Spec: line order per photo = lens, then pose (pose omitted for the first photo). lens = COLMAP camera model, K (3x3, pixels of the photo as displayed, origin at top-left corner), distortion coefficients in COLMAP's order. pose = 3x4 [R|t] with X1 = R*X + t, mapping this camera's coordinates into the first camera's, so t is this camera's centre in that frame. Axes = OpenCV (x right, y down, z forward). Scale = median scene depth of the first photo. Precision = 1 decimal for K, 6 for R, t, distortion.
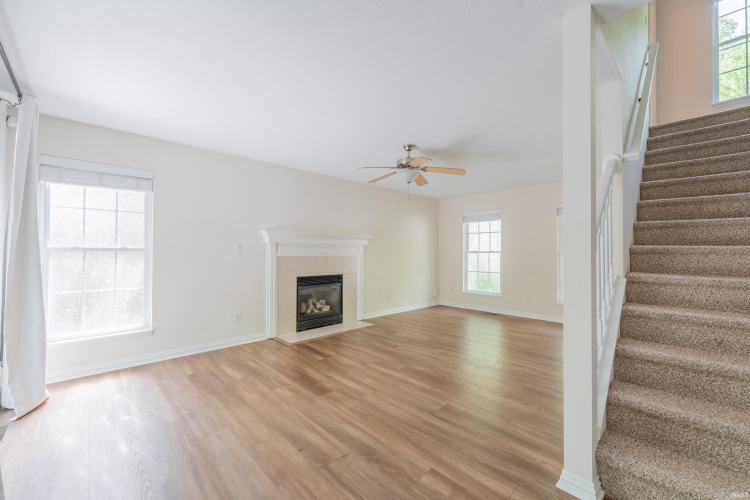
lens RADIAL K [[301.7, 0, 373.7], [0, 301.7, 248.8], [0, 0, 1]] dist [0.000213, -0.000120]
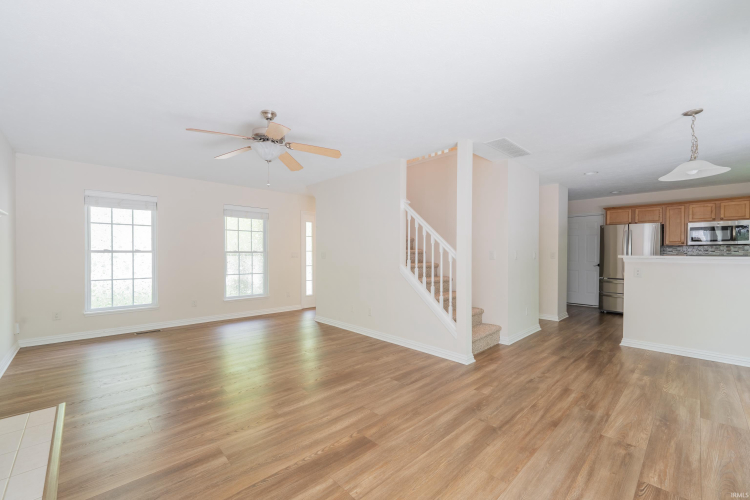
lens RADIAL K [[309.2, 0, 376.4], [0, 309.2, 254.6], [0, 0, 1]] dist [0.000755, -0.000103]
pose [[-0.002035, -0.005397, 0.999983, -0.791338], [-0.015074, 0.999872, 0.005366, 0.011410], [-0.999884, -0.015062, -0.002116, 0.848580]]
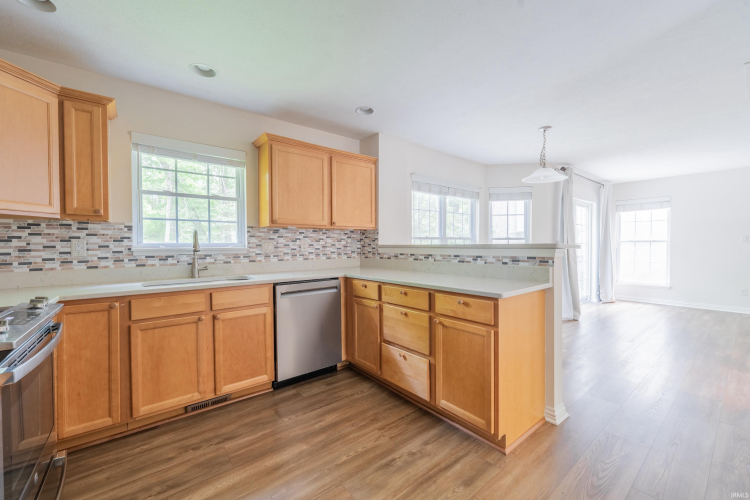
lens RADIAL K [[300.5, 0, 378.6], [0, 300.5, 249.2], [0, 0, 1]] dist [0.000078, -0.000327]
pose [[-0.086396, 0.014941, -0.996149, 1.265271], [0.016363, 0.999774, 0.013576, -0.000856], [0.996127, -0.015127, -0.086621, -0.585689]]
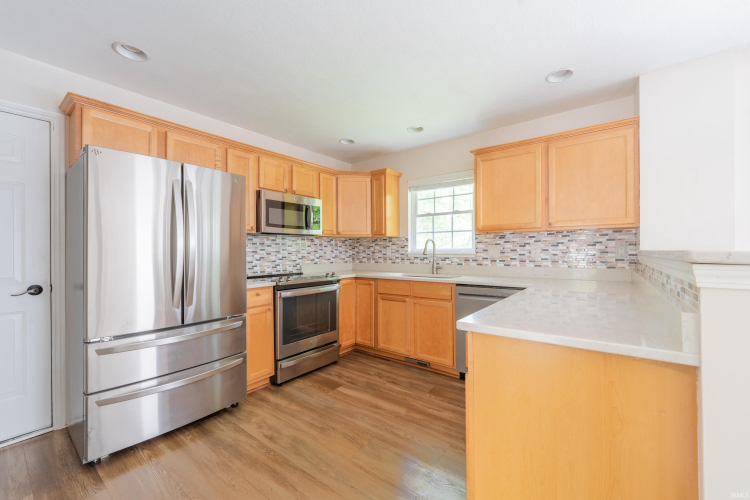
lens RADIAL K [[301.7, 0, 373.7], [0, 301.7, 248.8], [0, 0, 1]] dist [0.000213, -0.000120]
pose [[-0.988629, 0.004589, -0.150305, 0.881643], [0.006905, 0.999865, -0.014890, 0.000948], [0.150216, -0.015759, -0.988528, -0.061725]]
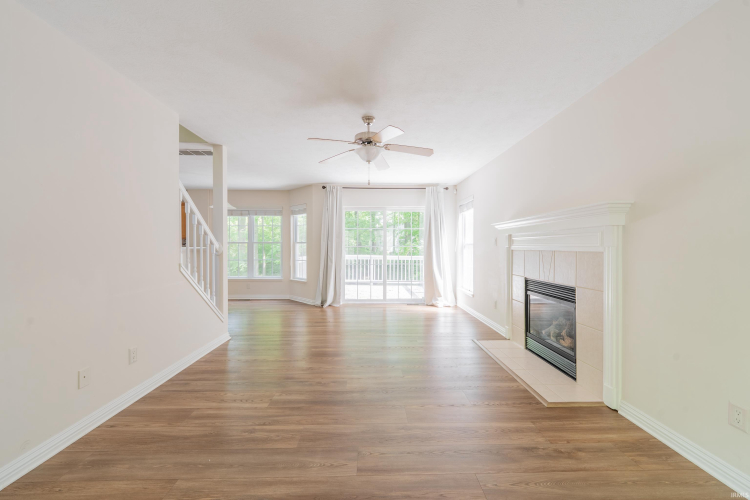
lens RADIAL K [[299.1, 0, 375.0], [0, 299.1, 250.0], [0, 0, 1]] dist [-0.000330, -0.000095]
pose [[-0.675531, 0.006910, -0.737299, 0.837383], [0.007701, 0.999968, 0.002316, 0.029522], [0.737291, -0.004113, -0.675562, 1.845855]]
